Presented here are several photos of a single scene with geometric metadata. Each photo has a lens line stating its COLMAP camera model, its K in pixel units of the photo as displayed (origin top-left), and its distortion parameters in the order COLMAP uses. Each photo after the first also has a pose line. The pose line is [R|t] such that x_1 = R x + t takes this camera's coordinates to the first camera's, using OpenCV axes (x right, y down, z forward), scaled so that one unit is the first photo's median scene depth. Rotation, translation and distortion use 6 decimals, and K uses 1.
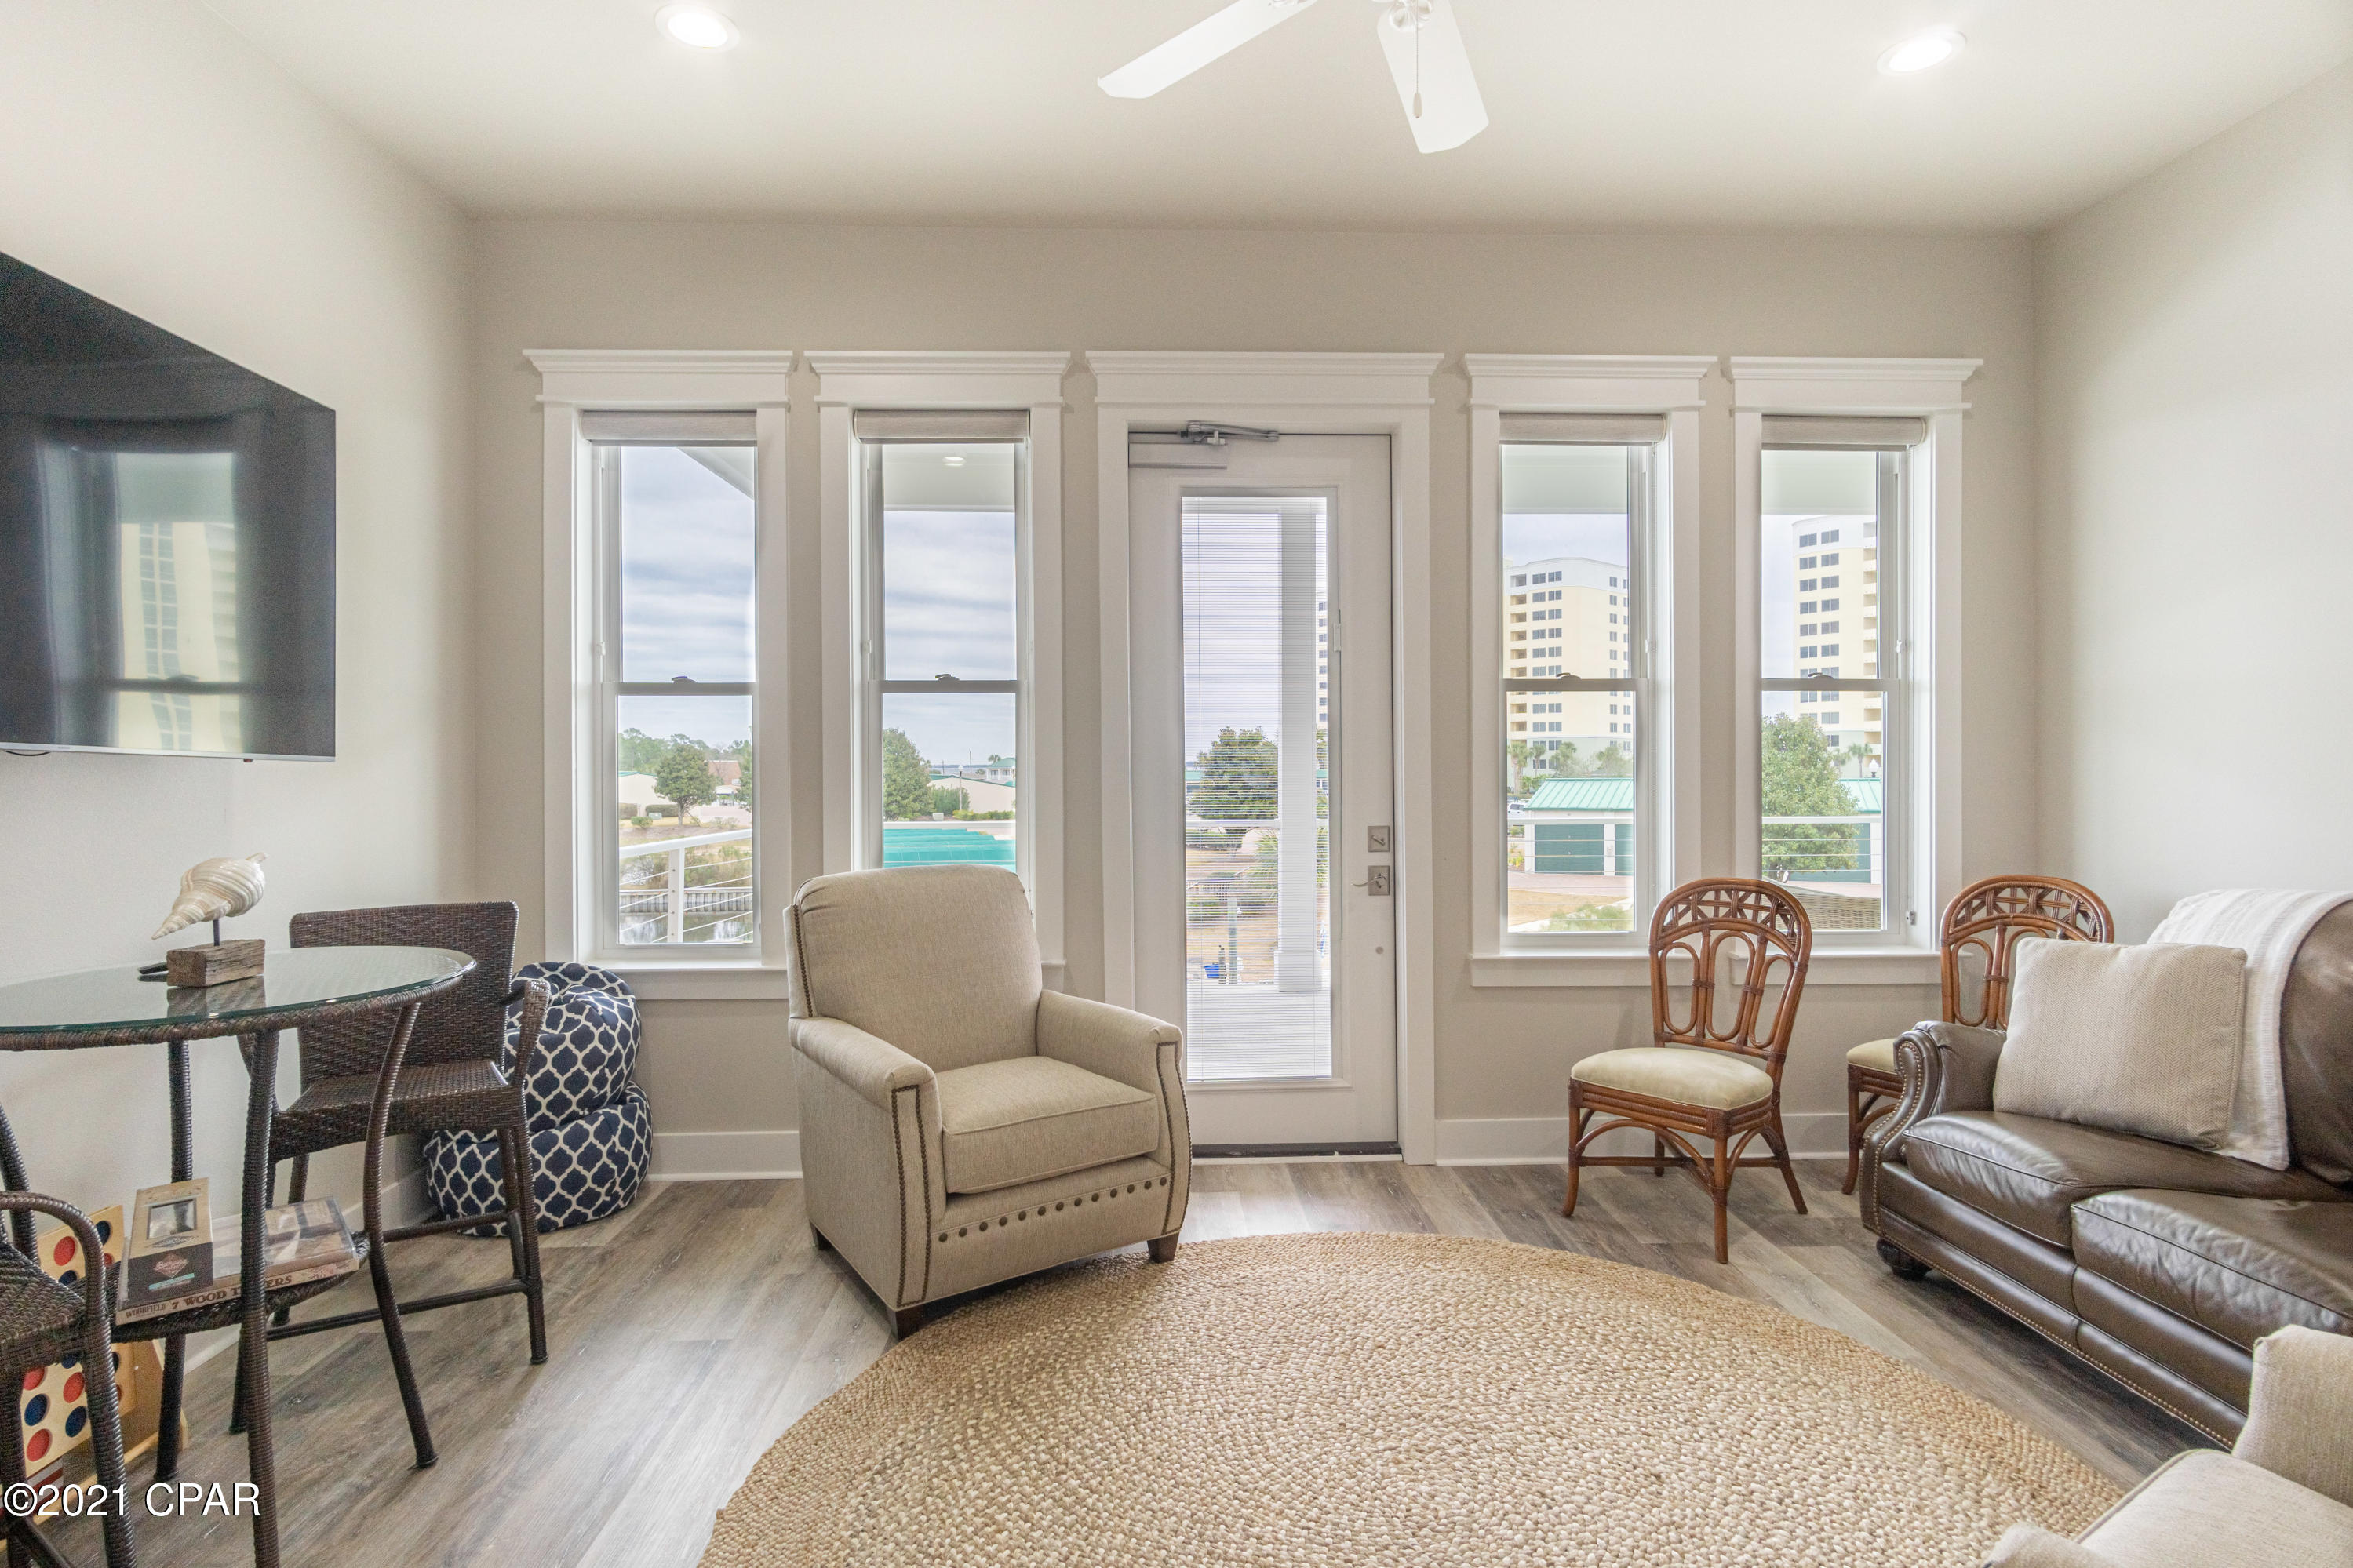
lens RADIAL K [[1238.6, 0, 1179.3], [0, 1238.6, 771.8], [0, 0, 1]] dist [0.000731, 0.001303]
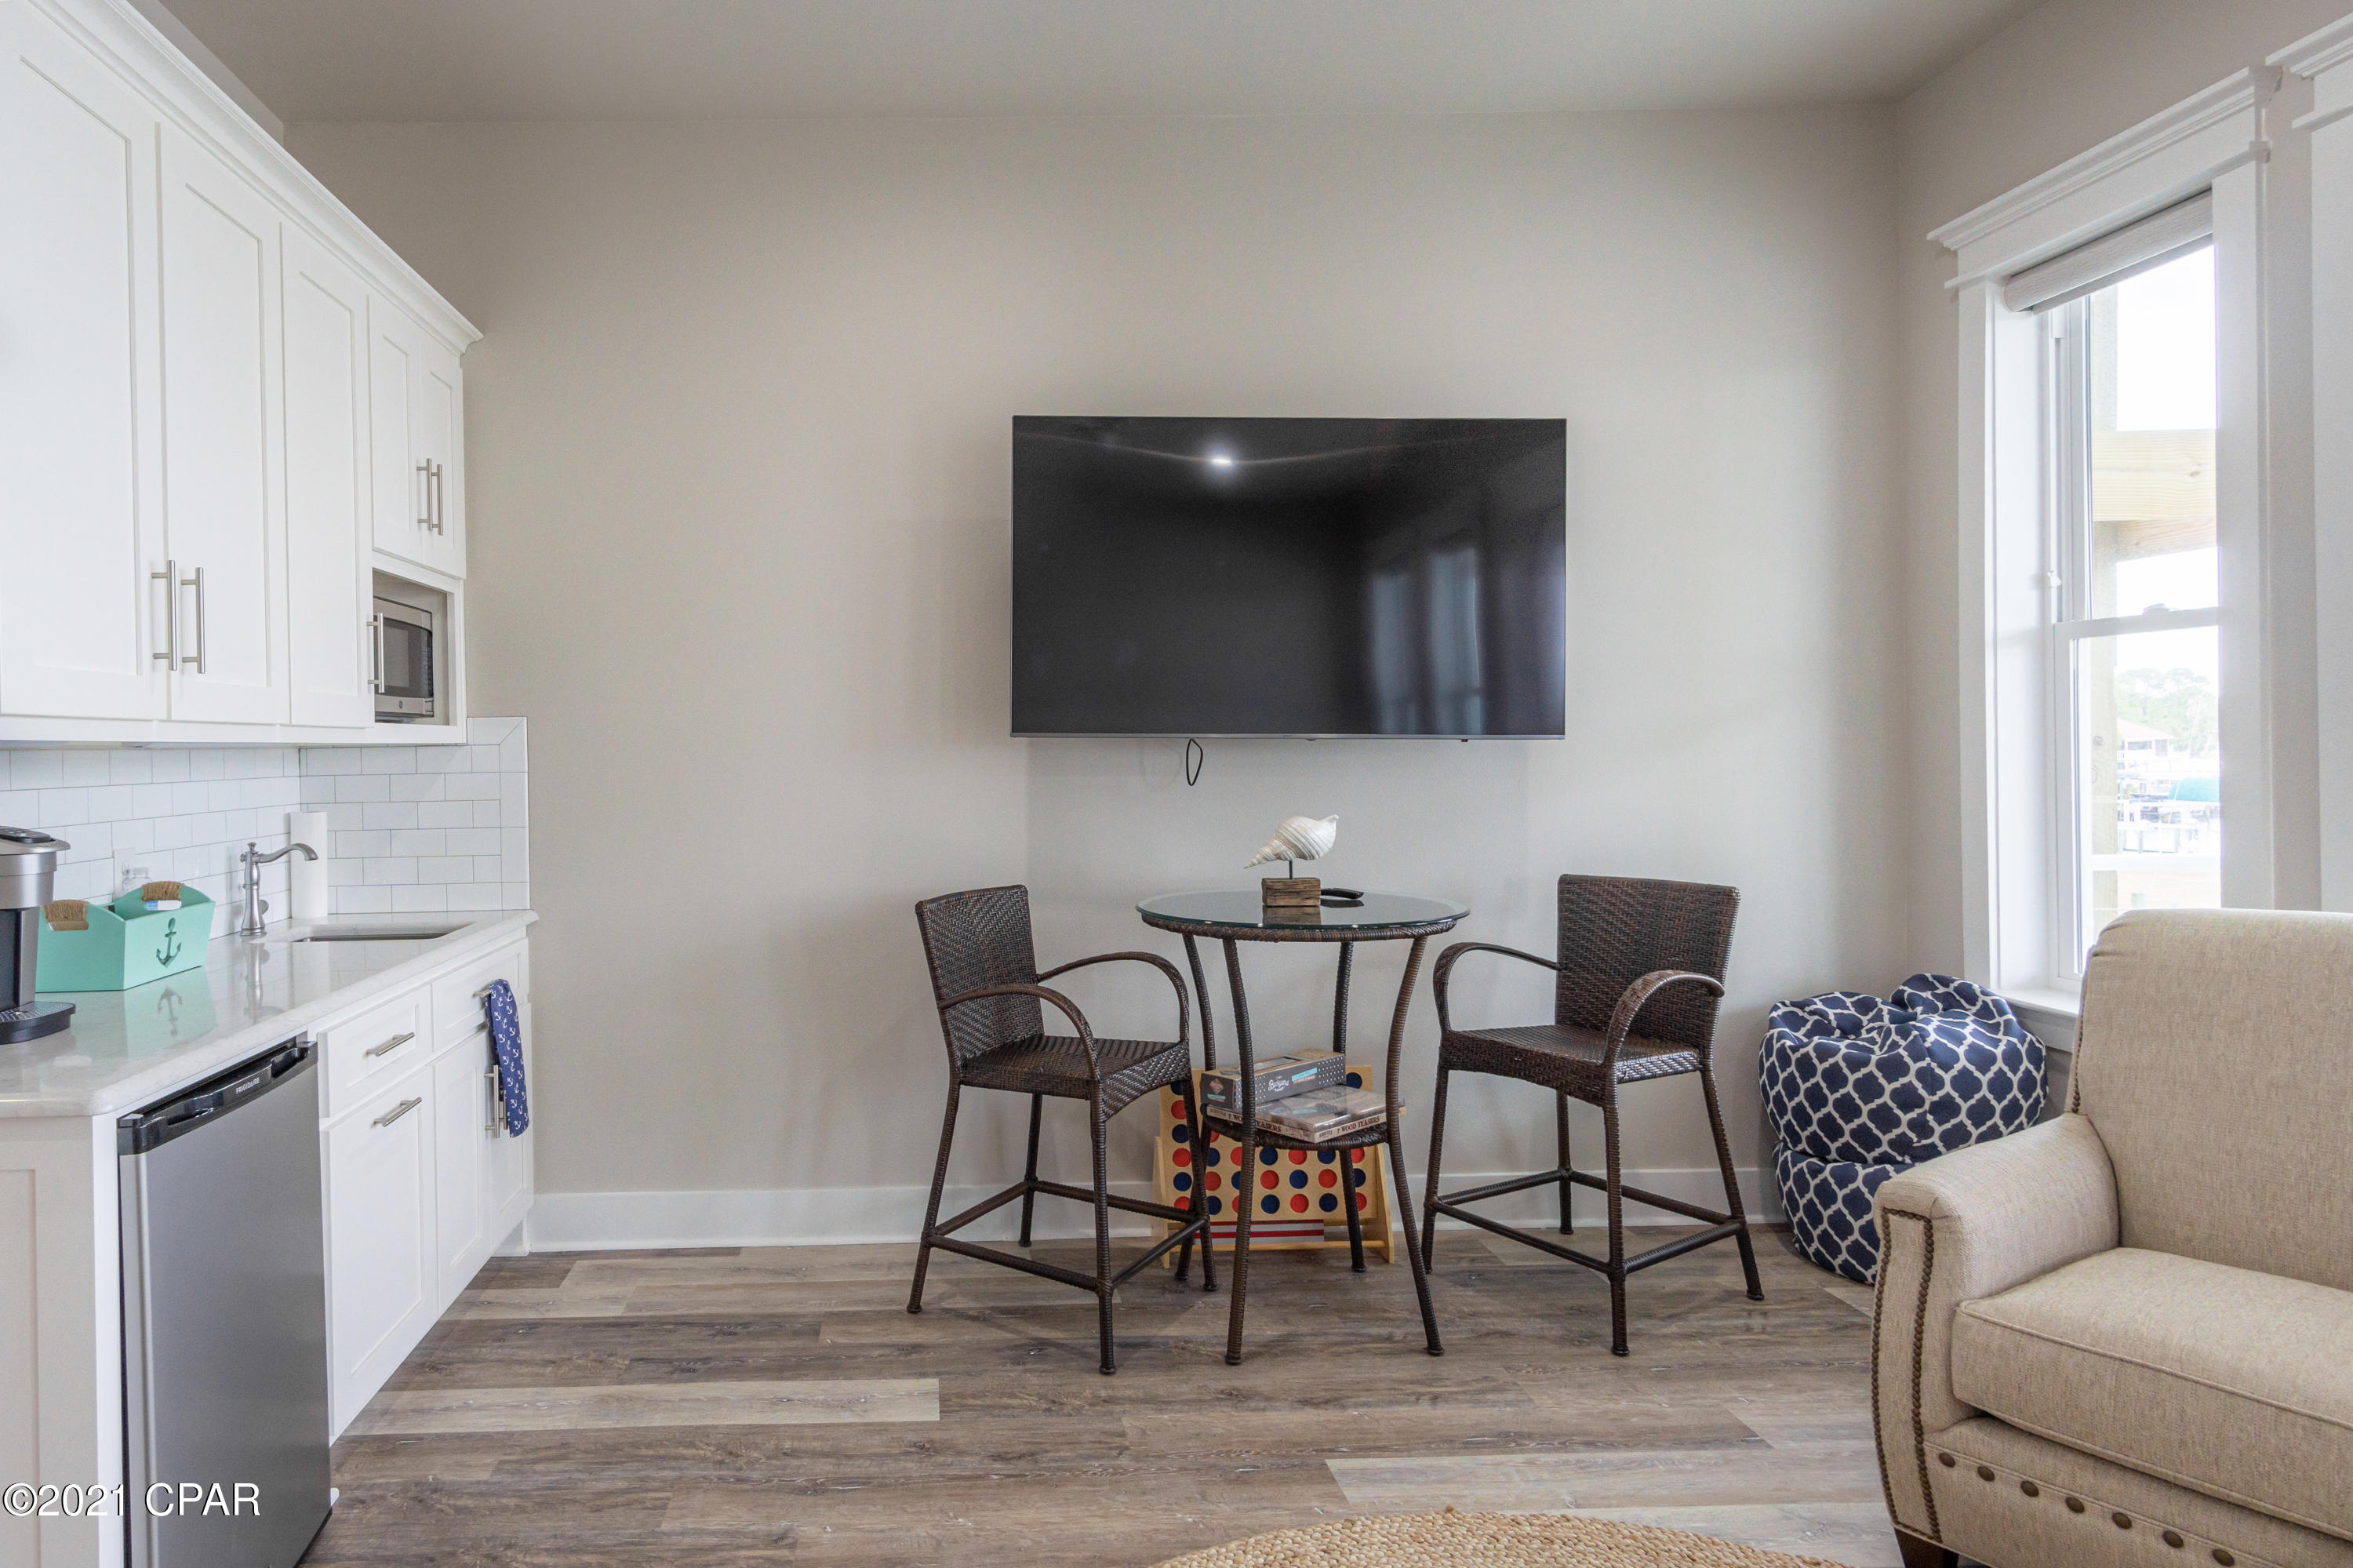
lens RADIAL K [[1640.1, 0, 1176.6], [0, 1640.1, 747.8], [0, 0, 1]] dist [0.003876, 0.001387]
pose [[-0.068160, 0.005017, -0.997662, 0.794062], [0.016602, 0.999855, 0.003893, -0.011860], [0.997536, -0.016298, -0.068234, 0.749871]]
